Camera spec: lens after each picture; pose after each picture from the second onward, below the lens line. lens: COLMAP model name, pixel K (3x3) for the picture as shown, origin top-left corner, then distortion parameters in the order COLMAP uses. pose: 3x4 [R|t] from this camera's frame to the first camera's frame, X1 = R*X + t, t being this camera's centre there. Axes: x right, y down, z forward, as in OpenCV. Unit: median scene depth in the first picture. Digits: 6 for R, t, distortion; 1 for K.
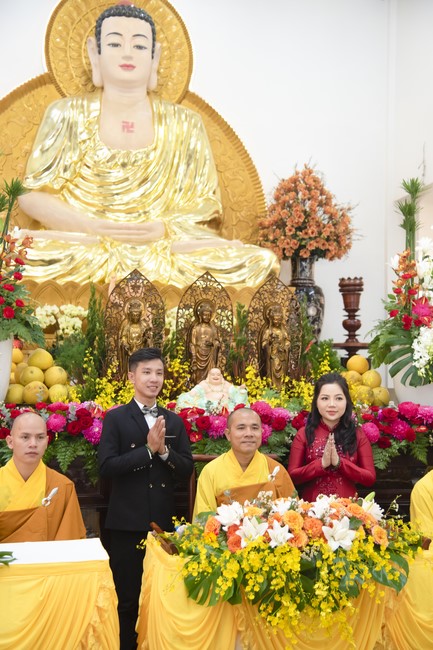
lens RADIAL K [[955.0, 0, 242.7], [0, 955.0, 339.4], [0, 0, 1]] dist [0.269084, 0.000000]
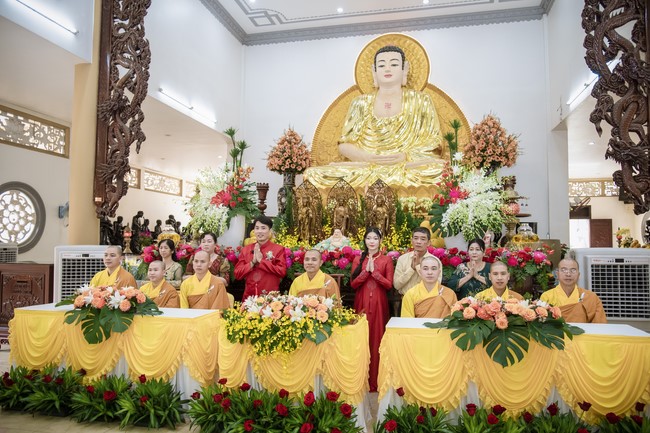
lens RADIAL K [[505.1, 0, 326.6], [0, 505.1, 223.6], [0, 0, 1]] dist [-0.076113, 0.034308]
pose [[0.906209, -0.021162, -0.422301, 0.185438], [0.026164, 0.999639, 0.006054, 0.006012], [0.422021, -0.016535, 0.906435, 0.039728]]
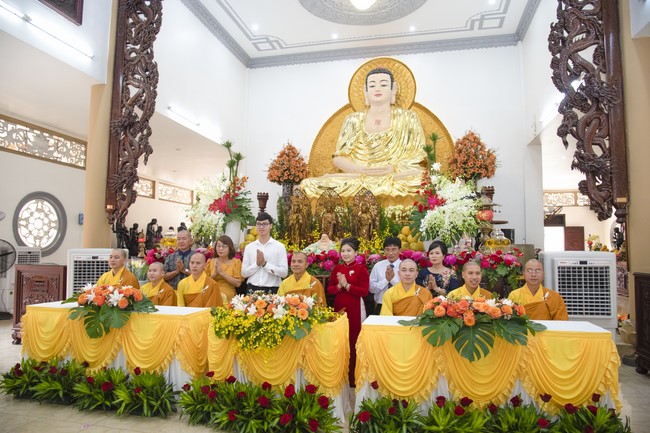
lens RADIAL K [[459.9, 0, 326.6], [0, 459.9, 223.1], [0, 0, 1]] dist [-0.104959, 0.028857]
pose [[0.904302, -0.027896, -0.425980, 0.195107], [0.025381, 0.999611, -0.011581, 0.008967], [0.426138, -0.000339, 0.904658, 0.053368]]
